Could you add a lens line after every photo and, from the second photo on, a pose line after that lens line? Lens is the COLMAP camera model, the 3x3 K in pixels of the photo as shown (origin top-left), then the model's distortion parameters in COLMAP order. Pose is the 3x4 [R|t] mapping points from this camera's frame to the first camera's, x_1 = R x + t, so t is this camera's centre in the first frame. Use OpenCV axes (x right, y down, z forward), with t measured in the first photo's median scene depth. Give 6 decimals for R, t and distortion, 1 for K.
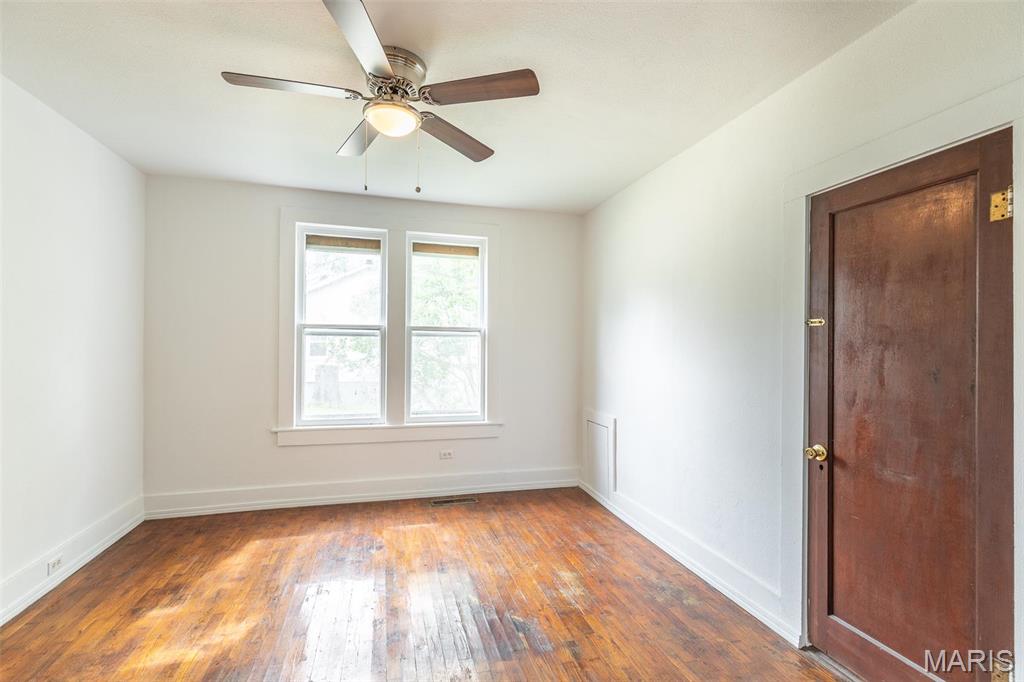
lens RADIAL K [[464.2, 0, 515.8], [0, 464.2, 344.6], [0, 0, 1]] dist [0.002991, -0.000127]
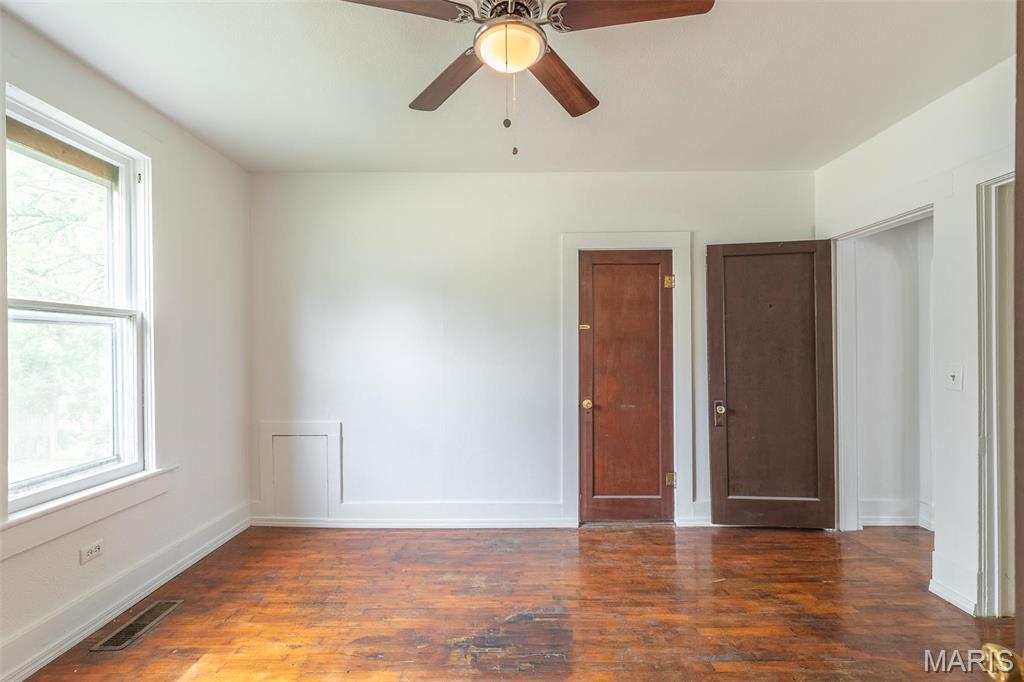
lens RADIAL K [[464.2, 0, 515.8], [0, 464.2, 344.6], [0, 0, 1]] dist [0.002991, -0.000127]
pose [[0.268341, -0.007560, 0.963294, -0.645815], [0.000694, 0.999970, 0.007654, 0.001835], [-0.963324, -0.001385, 0.268338, 0.498046]]
